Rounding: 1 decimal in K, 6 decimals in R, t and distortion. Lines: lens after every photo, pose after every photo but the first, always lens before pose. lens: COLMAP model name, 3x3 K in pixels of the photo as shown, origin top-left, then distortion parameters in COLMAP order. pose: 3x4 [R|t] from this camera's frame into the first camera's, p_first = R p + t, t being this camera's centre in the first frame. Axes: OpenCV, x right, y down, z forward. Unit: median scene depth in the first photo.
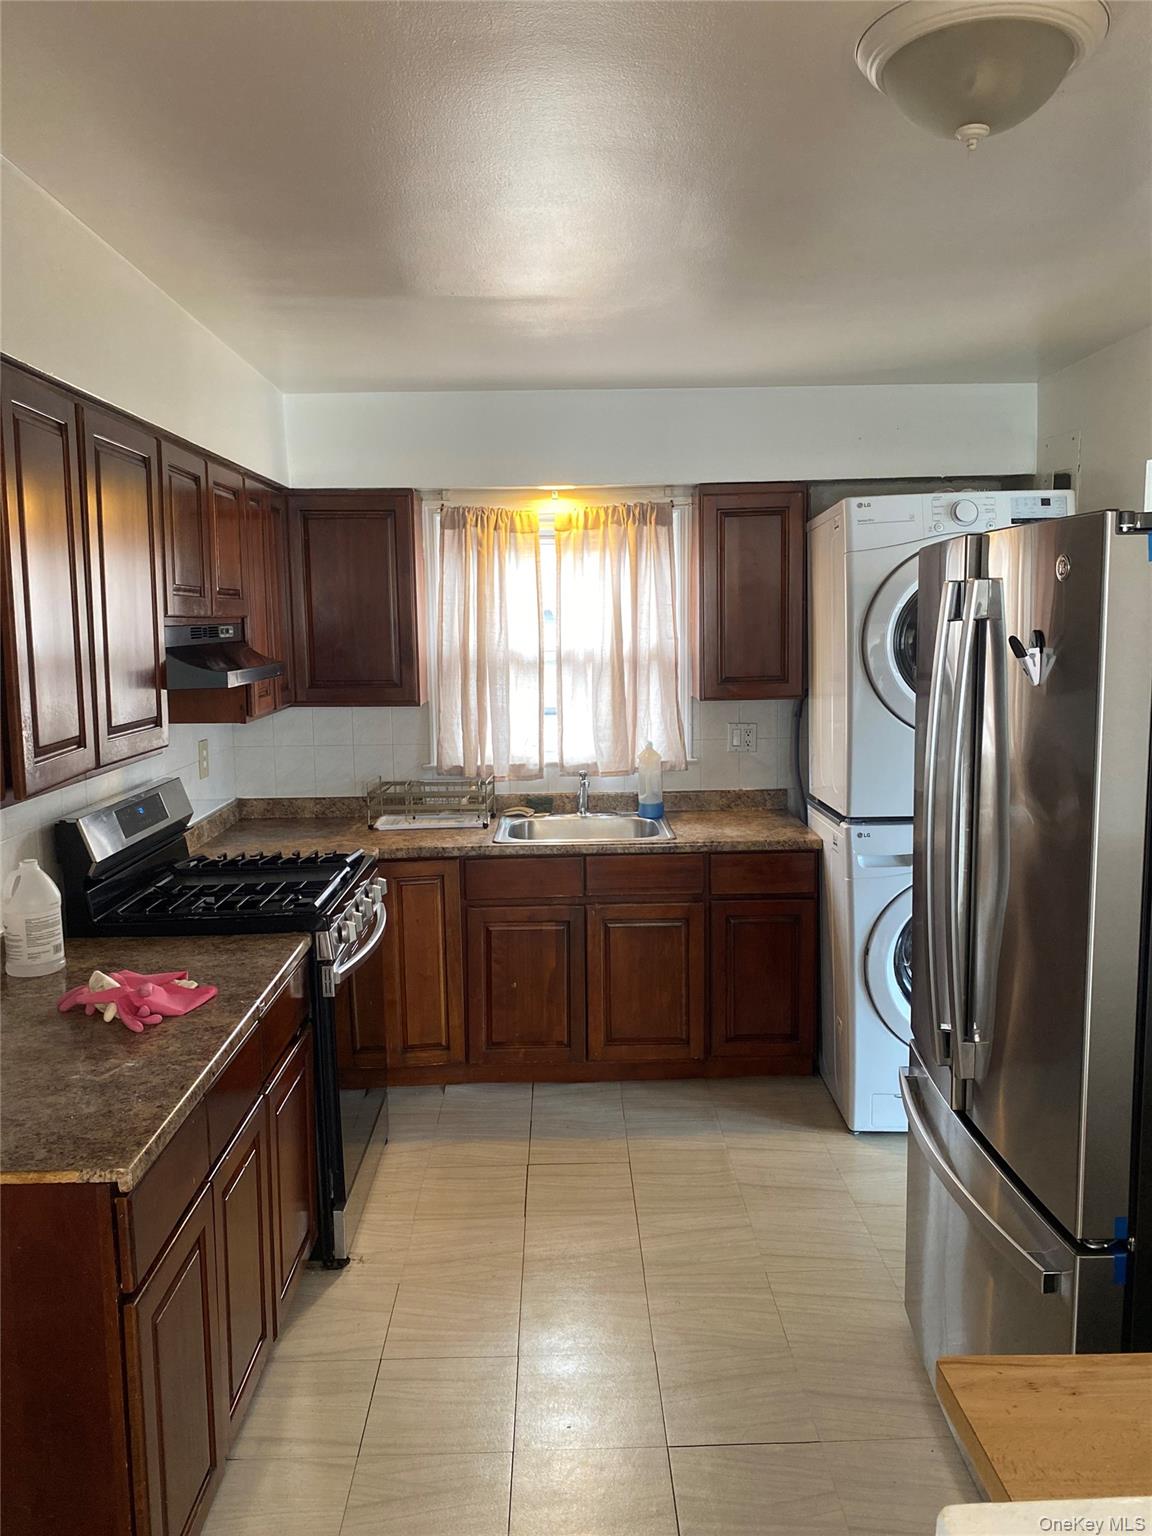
lens RADIAL K [[1156.6, 0, 579.8], [0, 1156.6, 765.1], [0, 0, 1]] dist [0.005383, -0.001091]
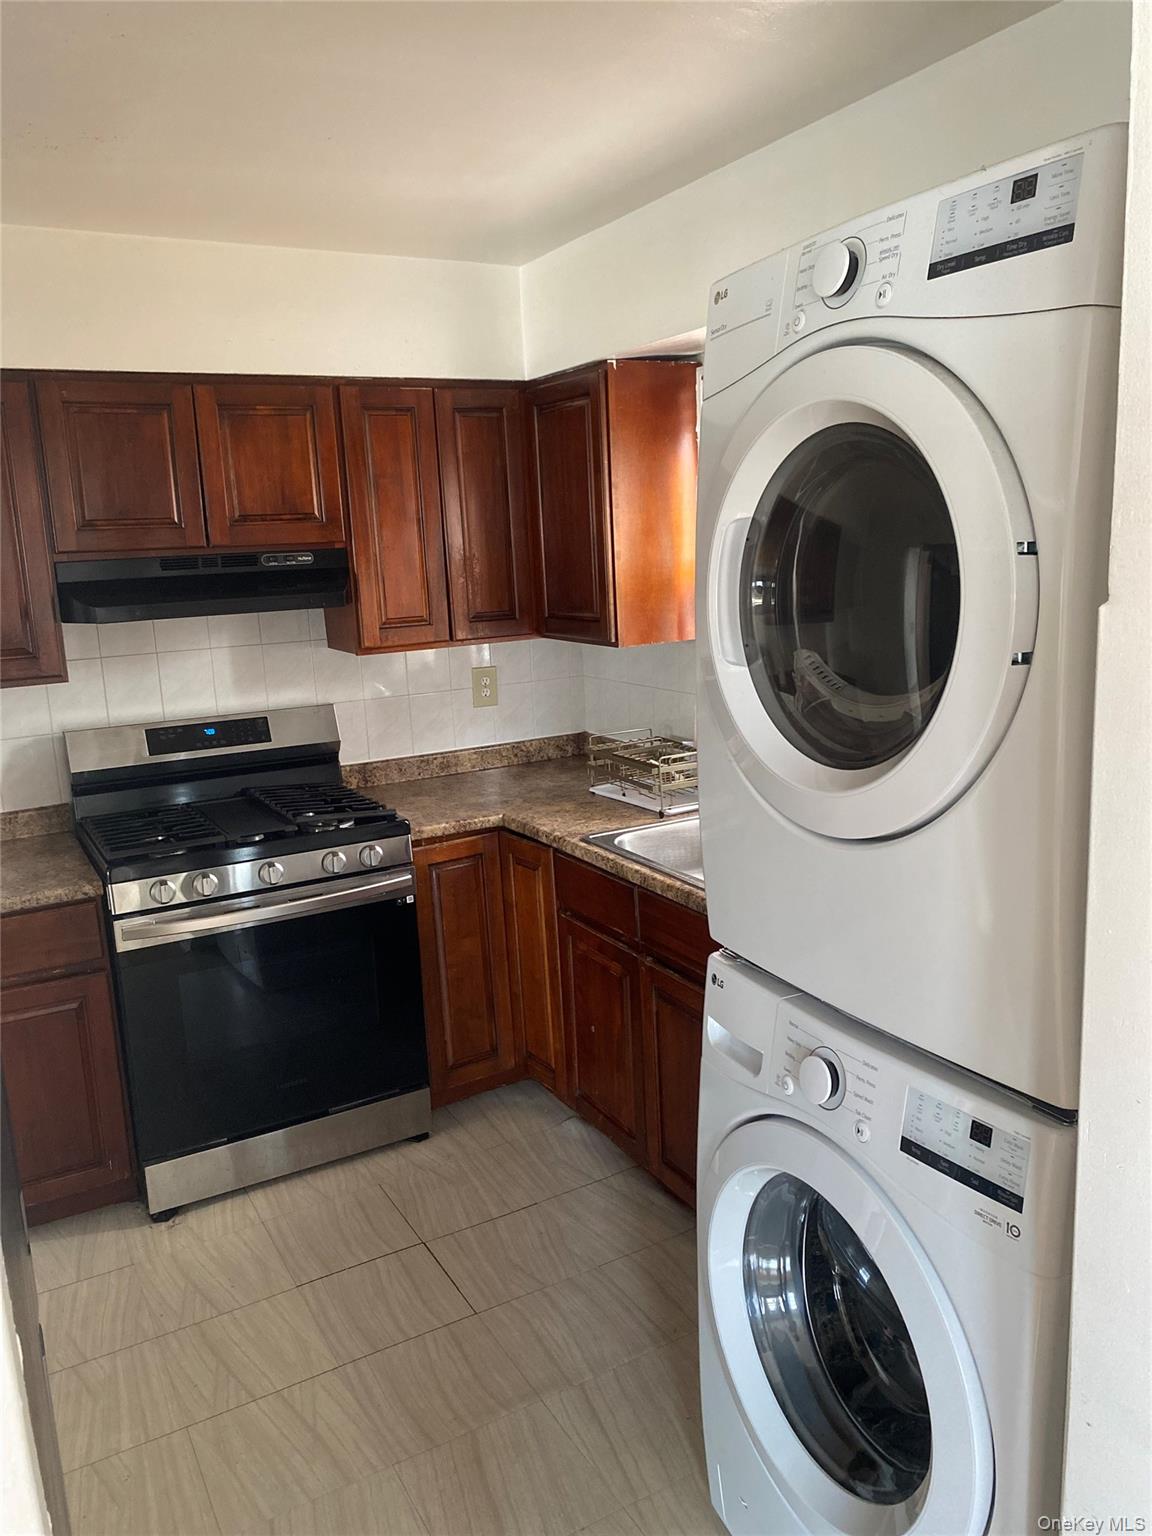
lens RADIAL K [[1156.6, 0, 579.4], [0, 1156.6, 764.6], [0, 0, 1]] dist [0.005383, -0.001091]
pose [[0.484196, 0.163227, -0.859599, 0.591556], [-0.077555, 0.986584, 0.143655, -0.092628], [0.871516, -0.002890, 0.490359, 0.658016]]
